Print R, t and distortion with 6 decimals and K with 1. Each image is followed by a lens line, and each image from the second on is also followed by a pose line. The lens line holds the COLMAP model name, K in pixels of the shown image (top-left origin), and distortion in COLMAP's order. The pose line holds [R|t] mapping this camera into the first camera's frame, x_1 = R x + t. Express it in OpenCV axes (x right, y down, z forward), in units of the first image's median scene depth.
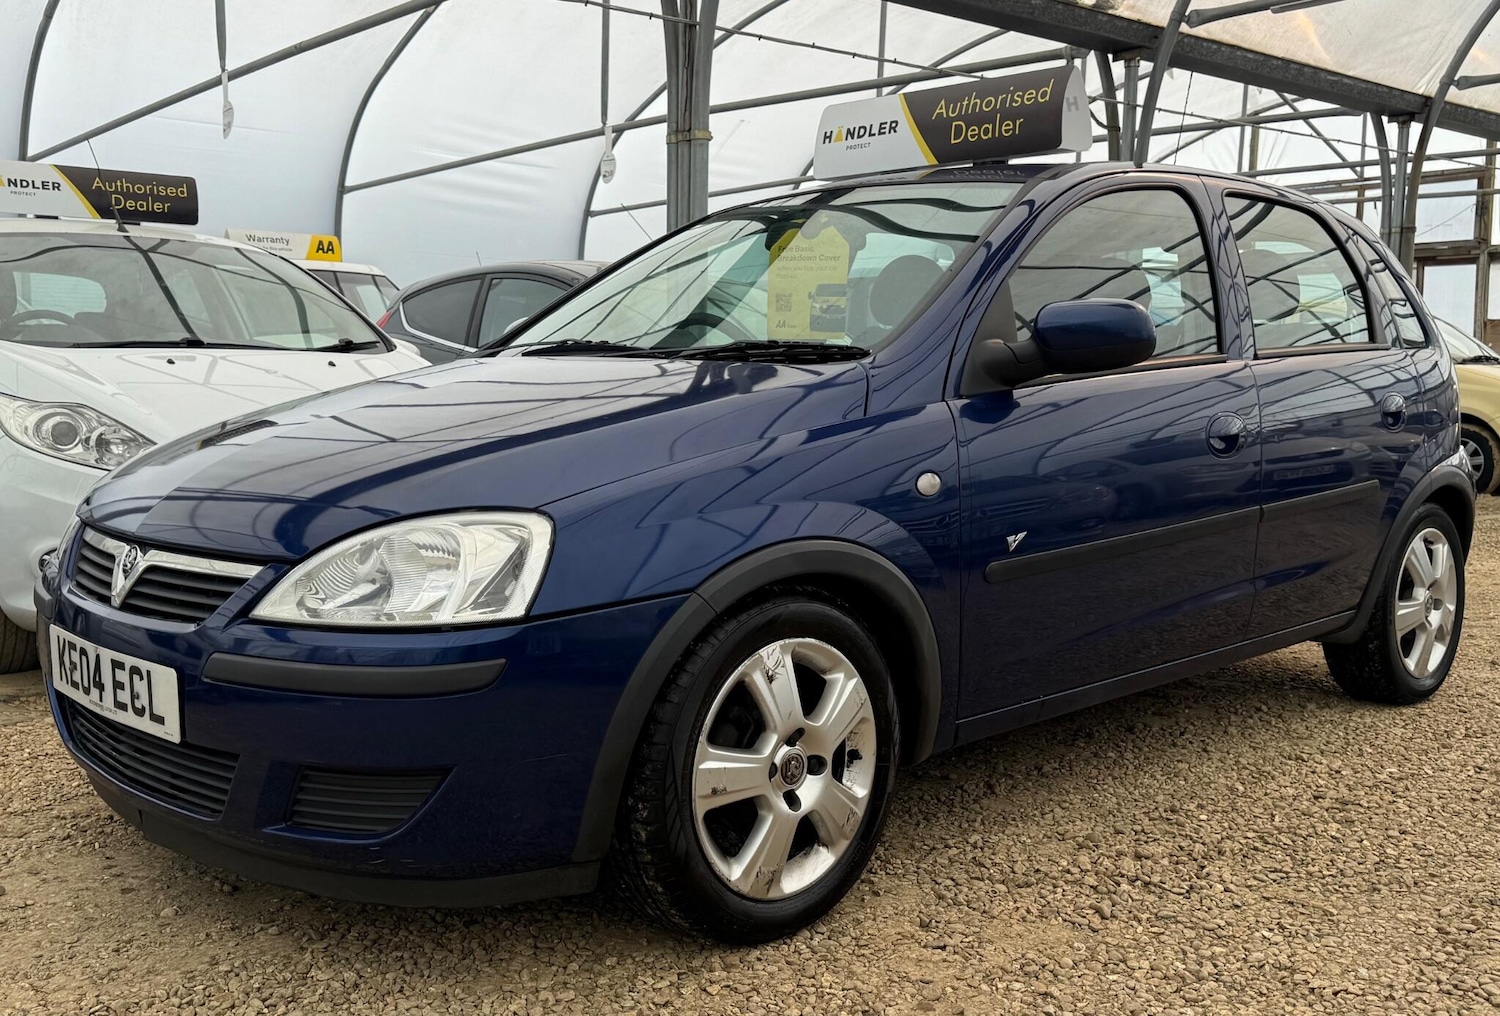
lens RADIAL K [[1448.1, 0, 769.6], [0, 1448.1, 481.6], [0, 0, 1]] dist [0.168052, -0.333870]
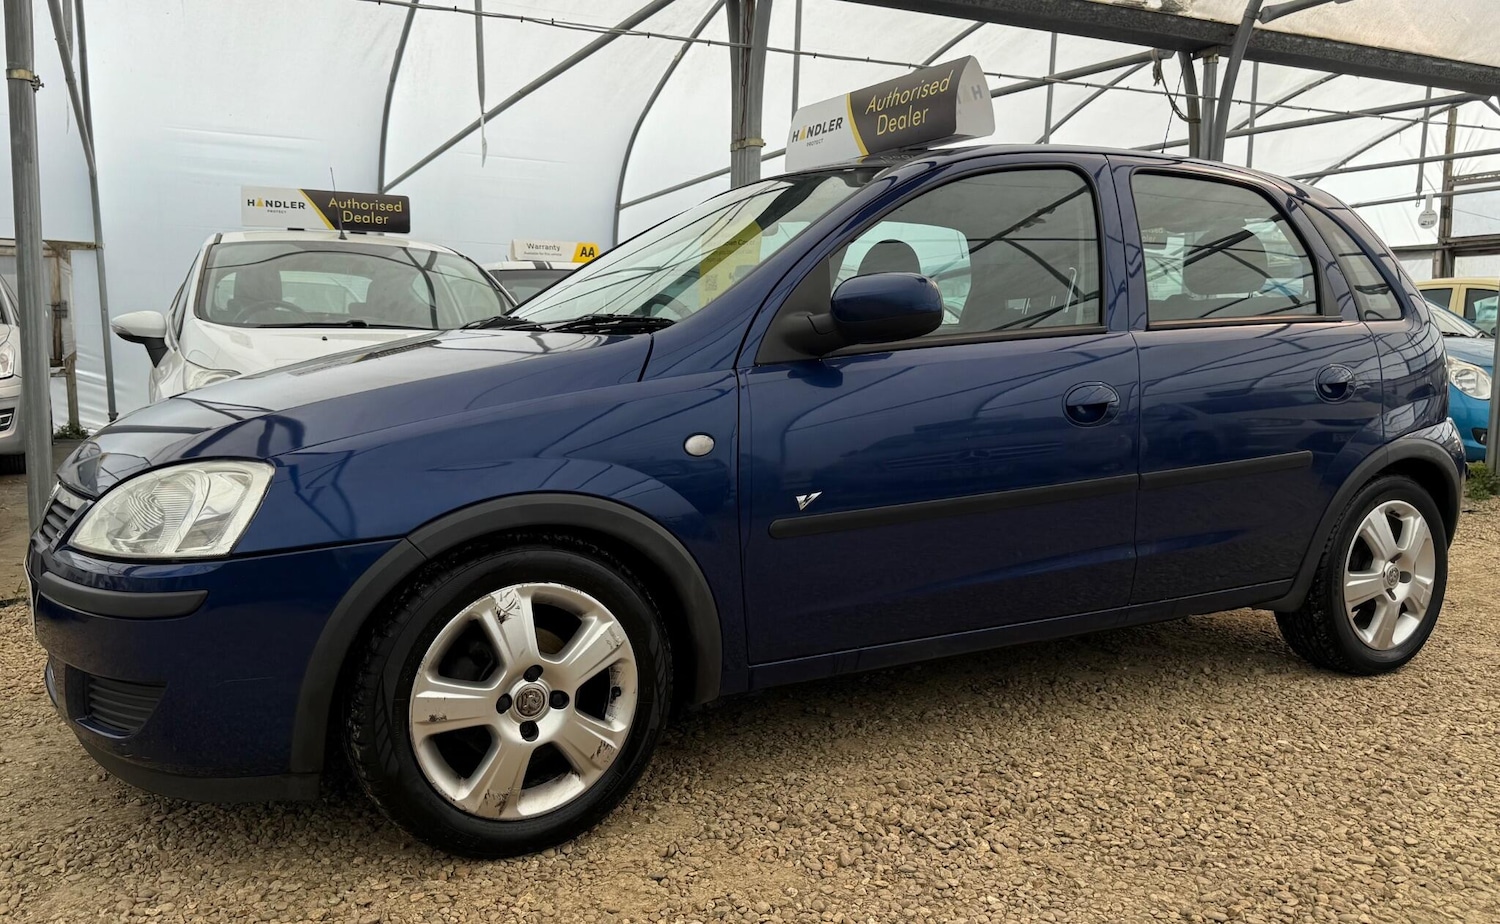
lens RADIAL K [[1186.4, 0, 734.6], [0, 1186.4, 428.5], [0, 0, 1]] dist [0.131398, -0.222628]
pose [[0.966619, 0.016401, -0.255693, 0.310811], [-0.018864, 0.999796, -0.007181, -0.003803], [0.255523, 0.011764, 0.966731, 0.133023]]
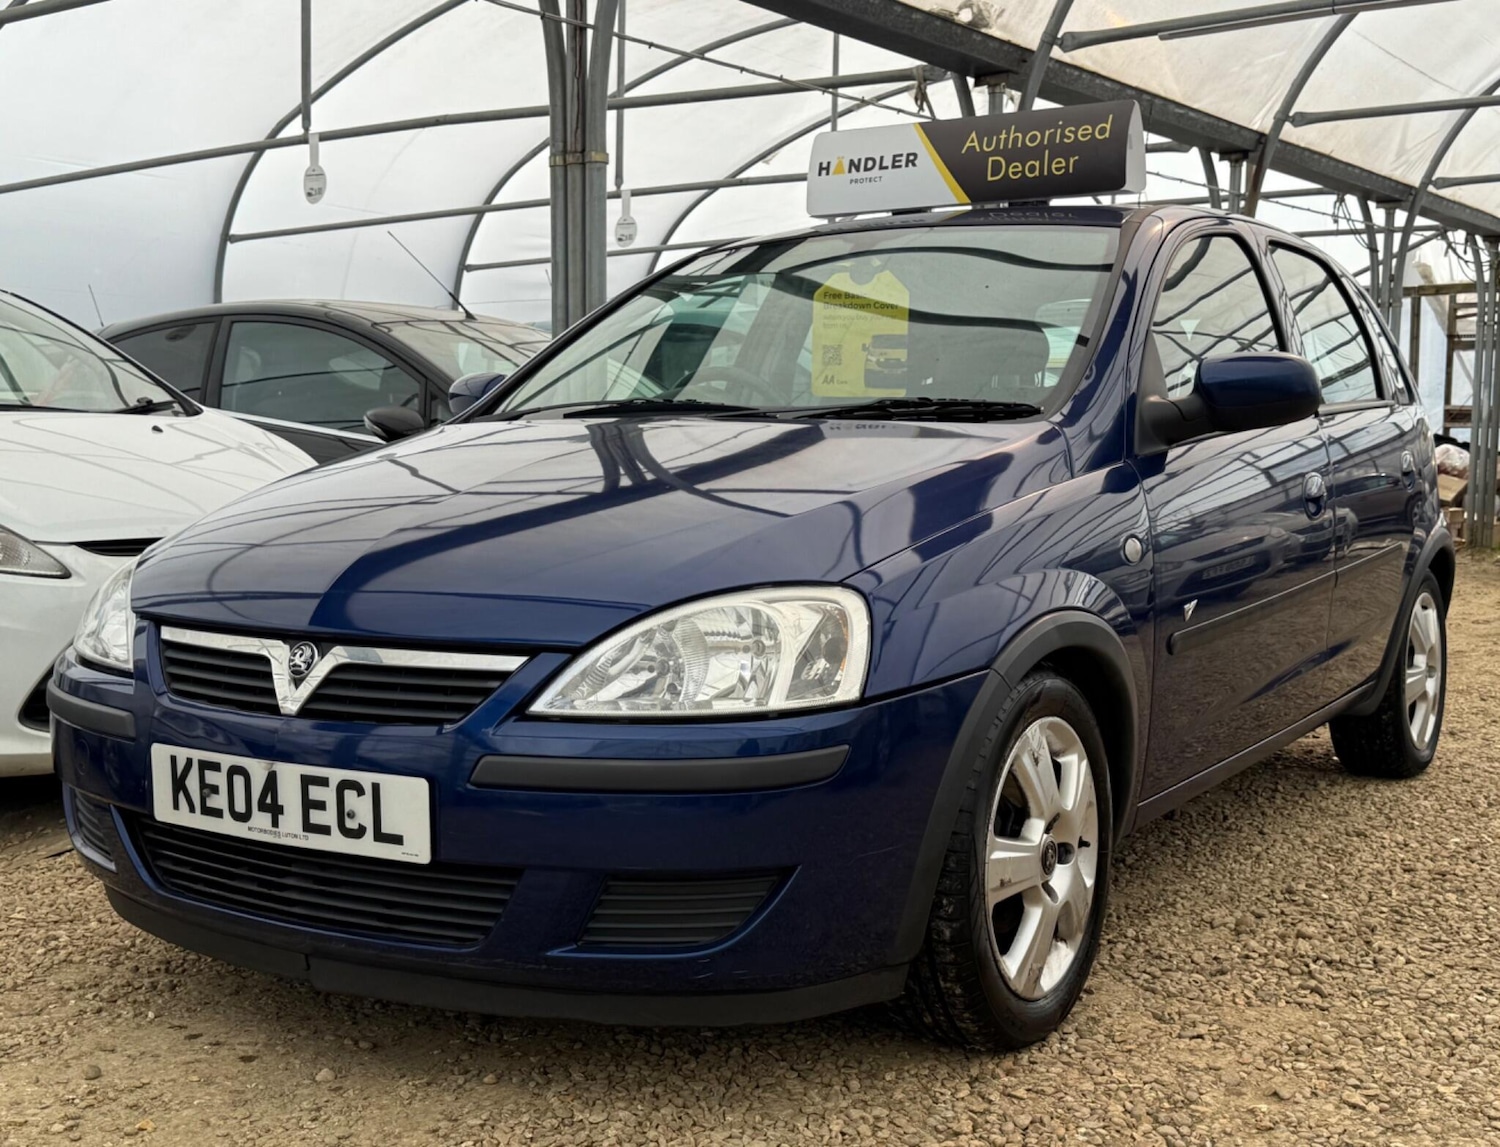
lens RADIAL K [[1764.0, 0, 761.9], [0, 1764.0, 570.6], [0, 0, 1]] dist [0.145530, -0.037200]
pose [[0.972814, -0.025470, 0.230184, -0.333573], [0.025642, 0.999669, 0.002245, 0.005425], [-0.230165, 0.003718, 0.973144, -0.049757]]
